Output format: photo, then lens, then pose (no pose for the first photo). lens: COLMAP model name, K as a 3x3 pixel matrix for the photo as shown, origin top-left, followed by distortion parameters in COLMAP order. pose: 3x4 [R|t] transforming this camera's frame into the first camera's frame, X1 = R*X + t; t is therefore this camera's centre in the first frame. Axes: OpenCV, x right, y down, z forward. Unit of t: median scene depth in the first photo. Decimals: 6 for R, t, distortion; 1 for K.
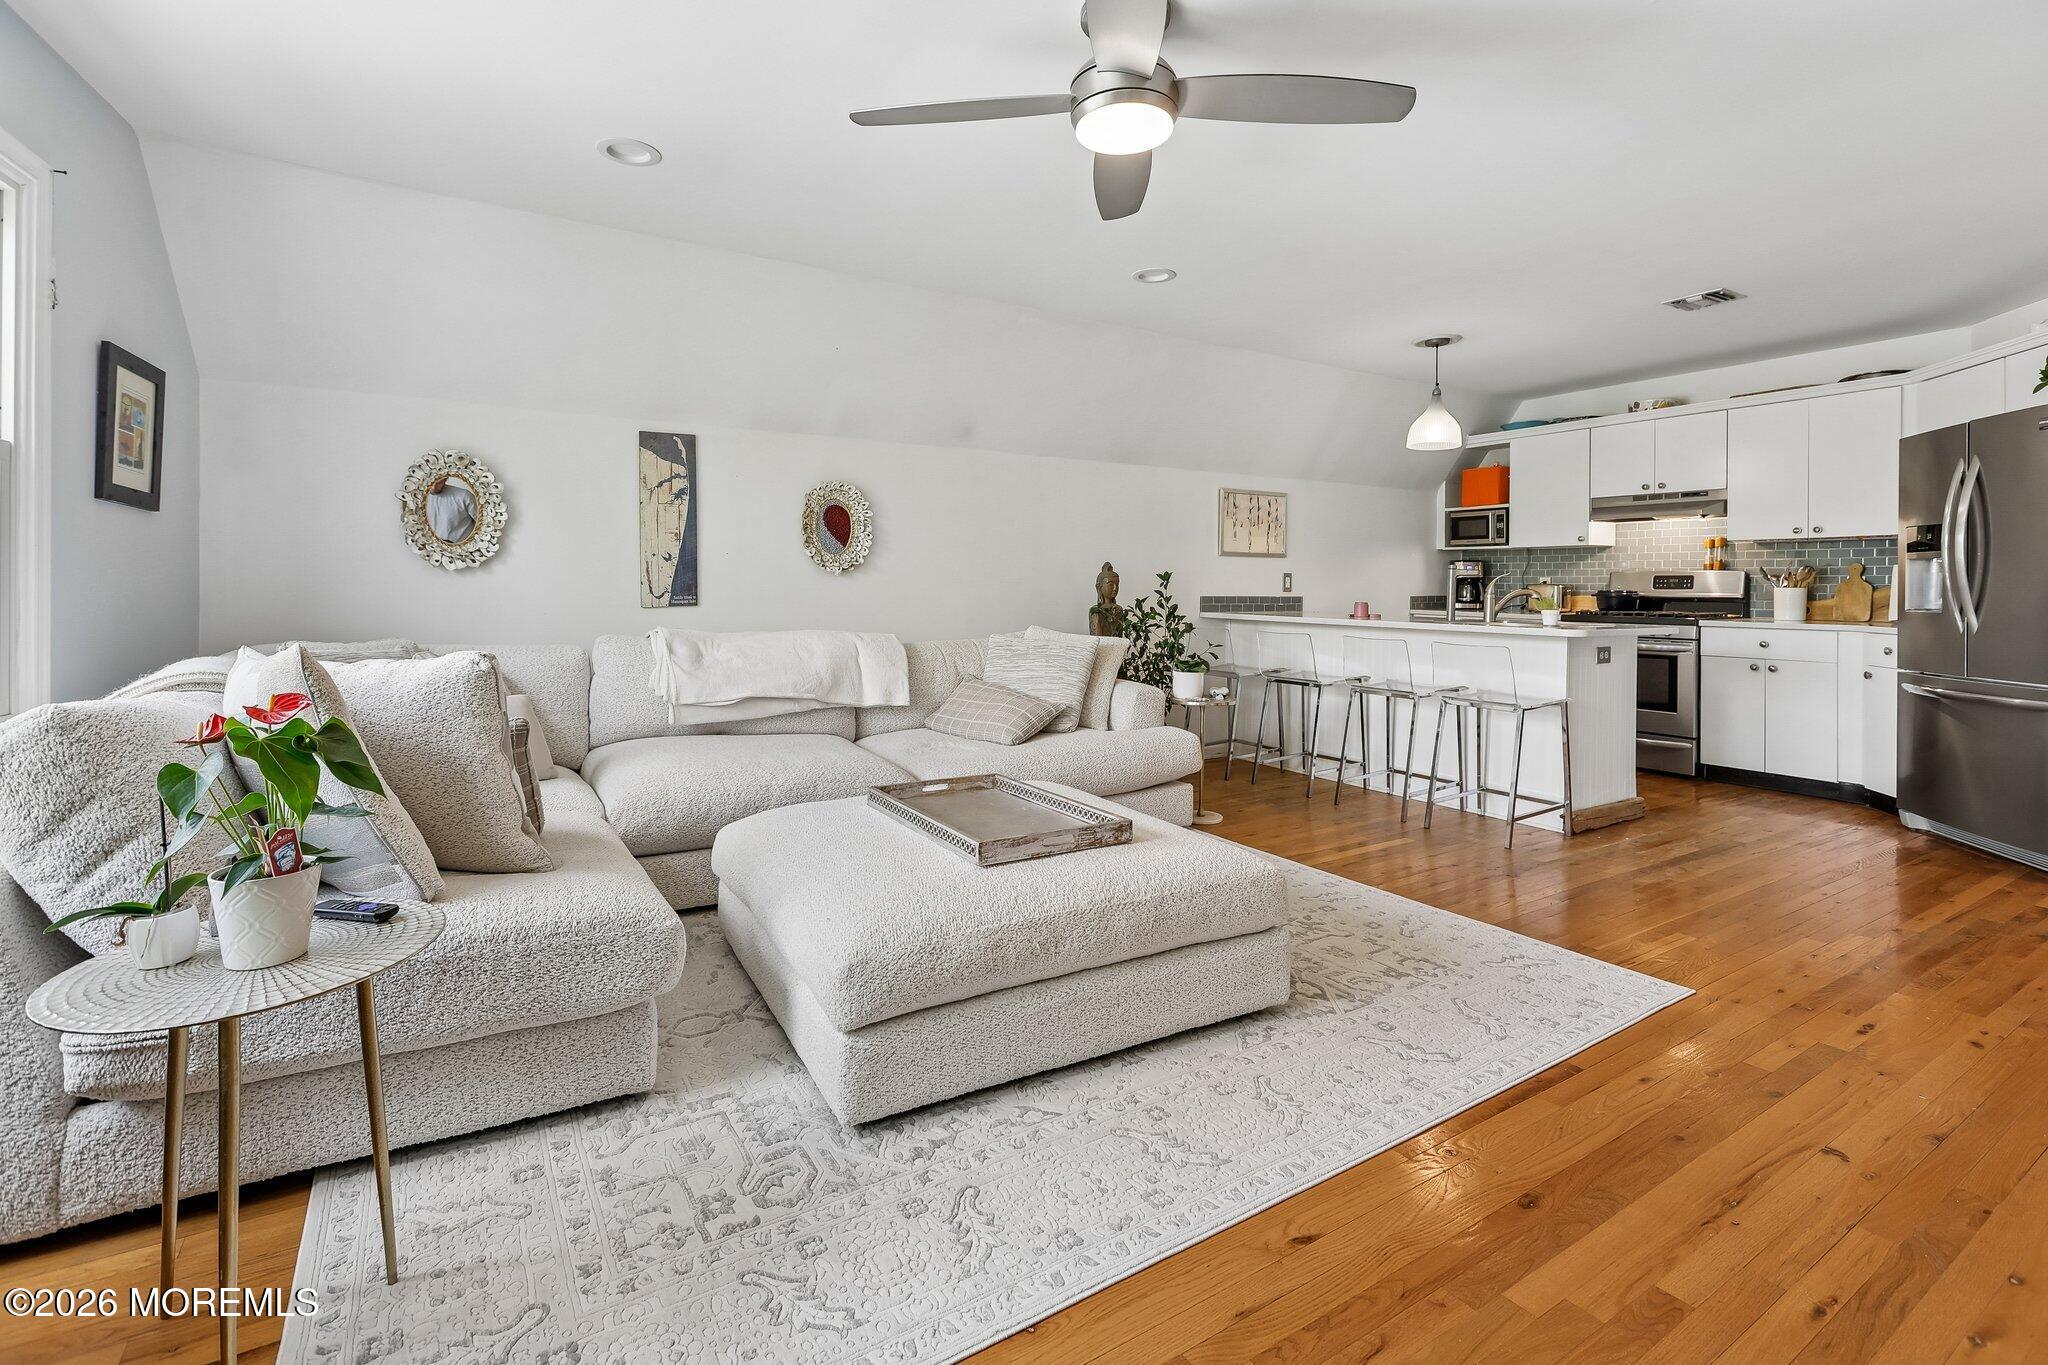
lens RADIAL K [[923.3, 0, 1011.1], [0, 923.3, 596.2], [0, 0, 1]] dist [-0.007212, 0.003356]
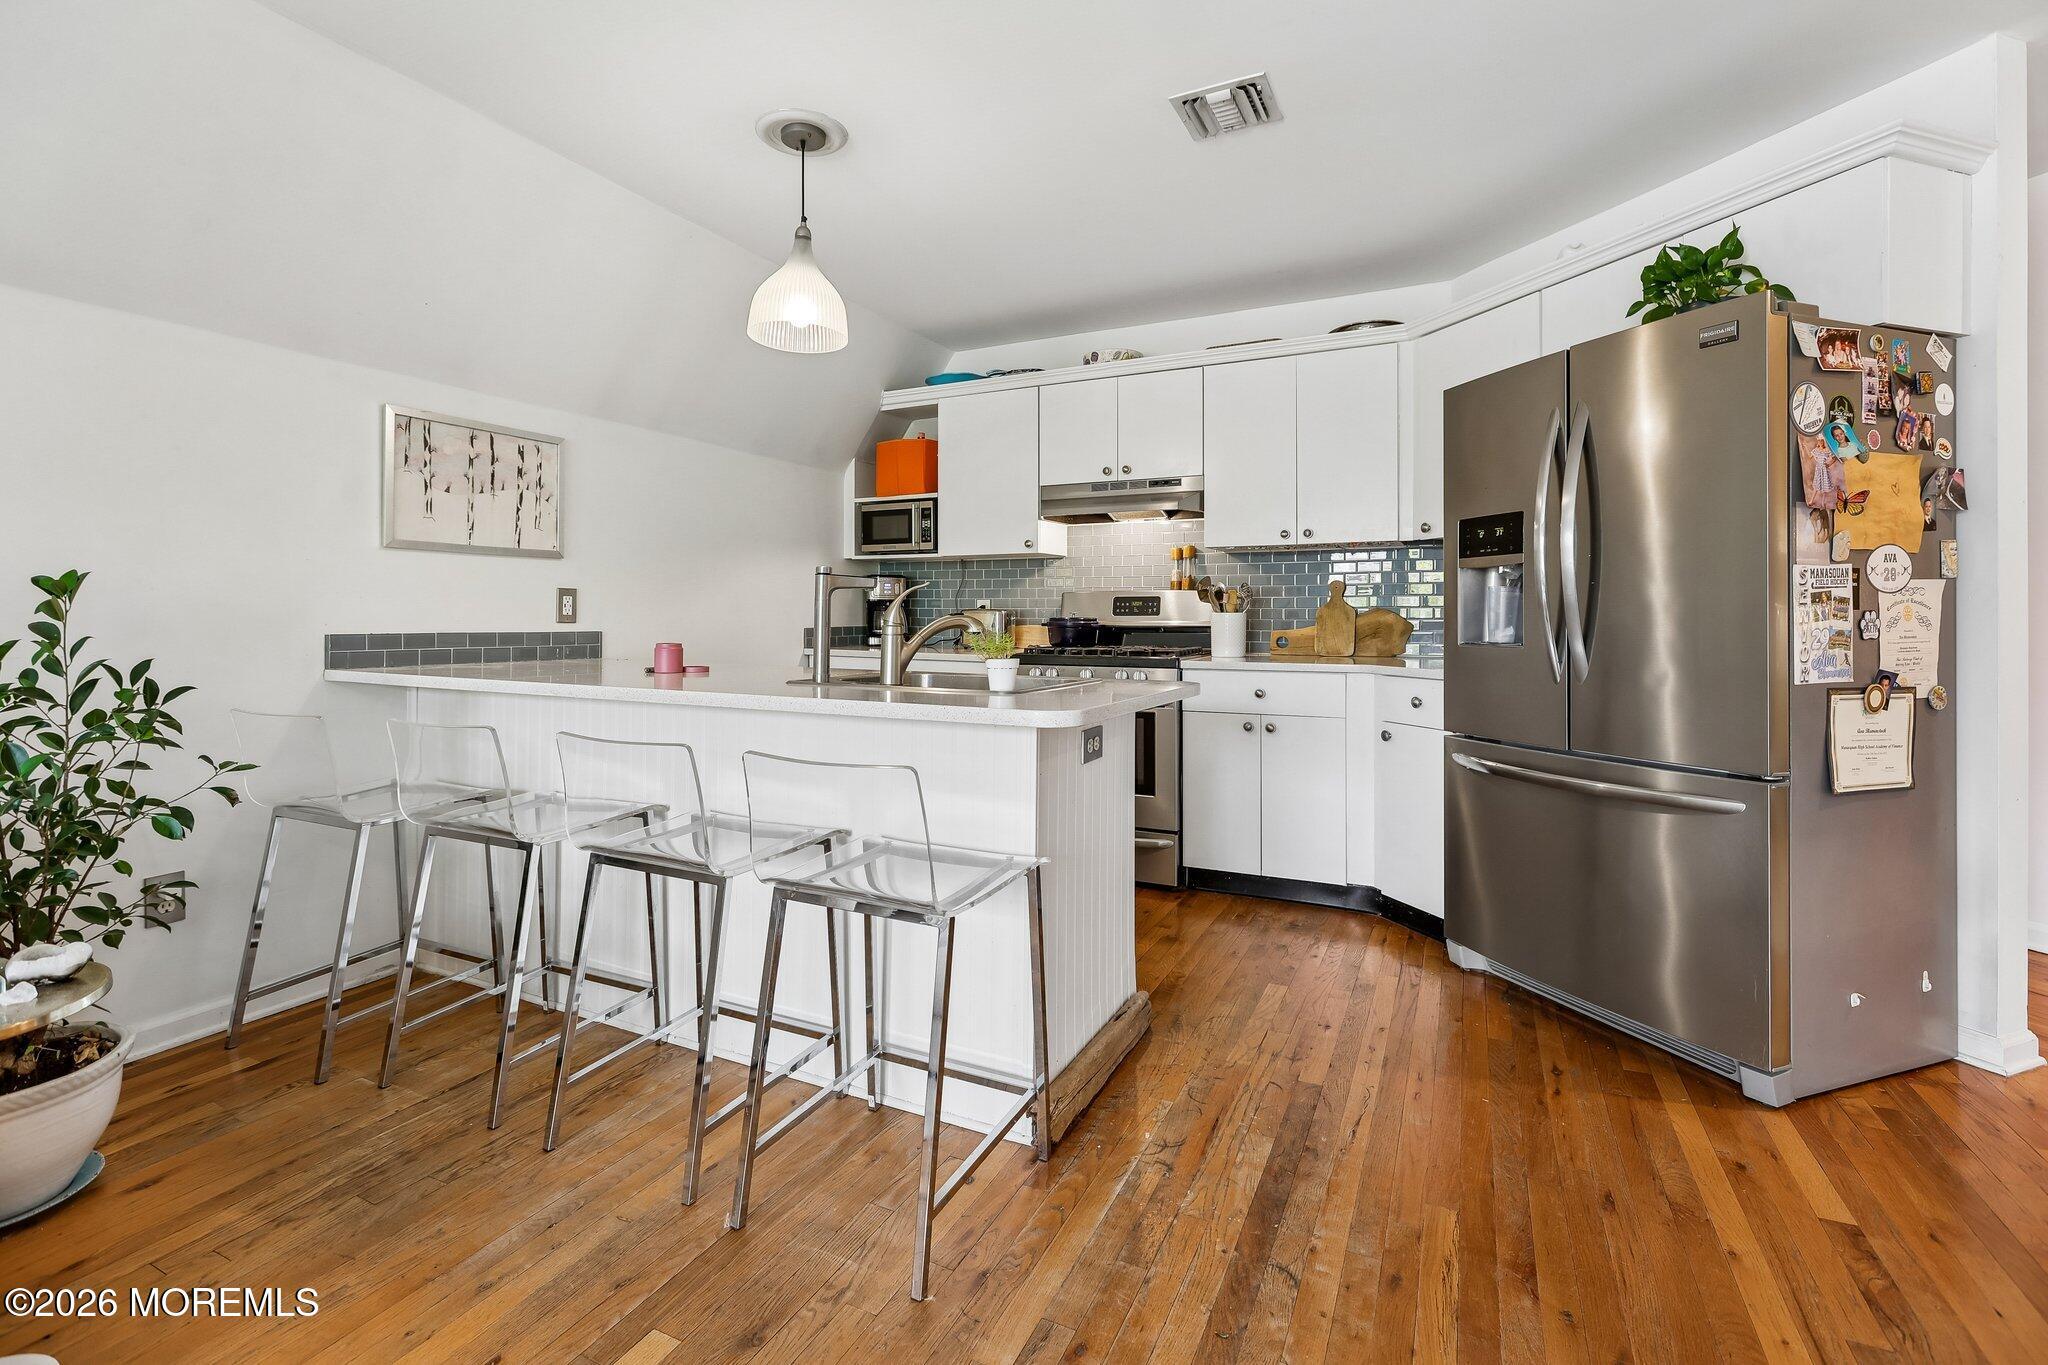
lens RADIAL K [[923.3, 0, 1009.0], [0, 923.3, 614.9], [0, 0, 1]] dist [-0.007212, 0.003356]
pose [[0.847521, -0.003291, 0.530752, 0.282195], [0.010091, 0.999900, -0.009914, -0.002226], [-0.530667, 0.013758, 0.847469, 0.499747]]
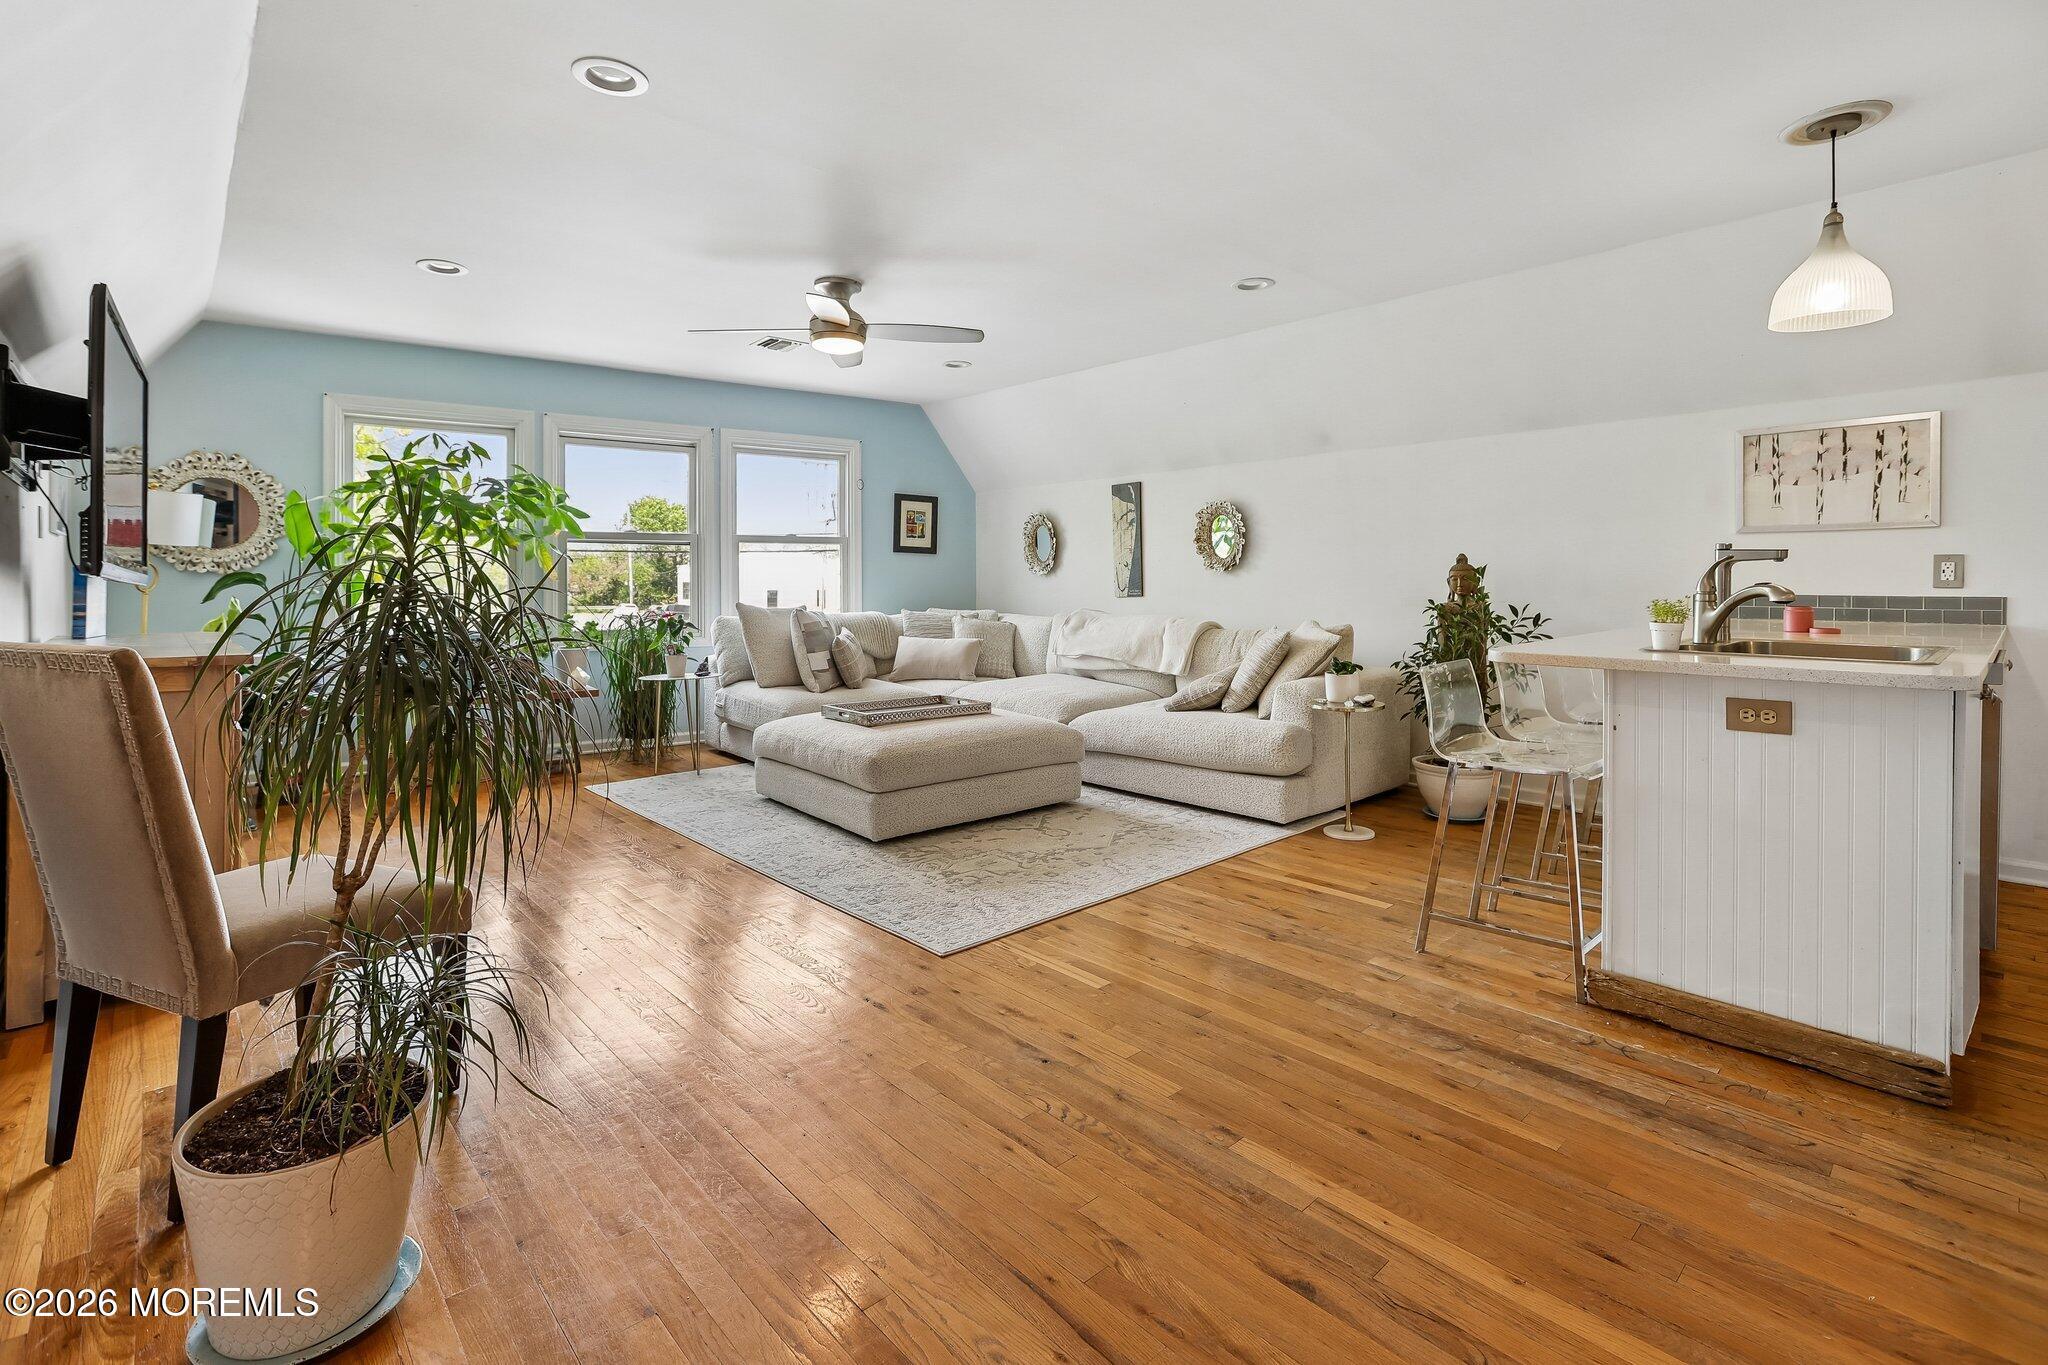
lens RADIAL K [[923.3, 0, 1034.5], [0, 923.3, 589.3], [0, 0, 1]] dist [-0.007212, 0.003356]
pose [[0.202739, 0.004024, -0.979225, 0.877886], [-0.004832, 0.999983, 0.003109, -0.004419], [0.979221, 0.004101, 0.202755, 0.431962]]
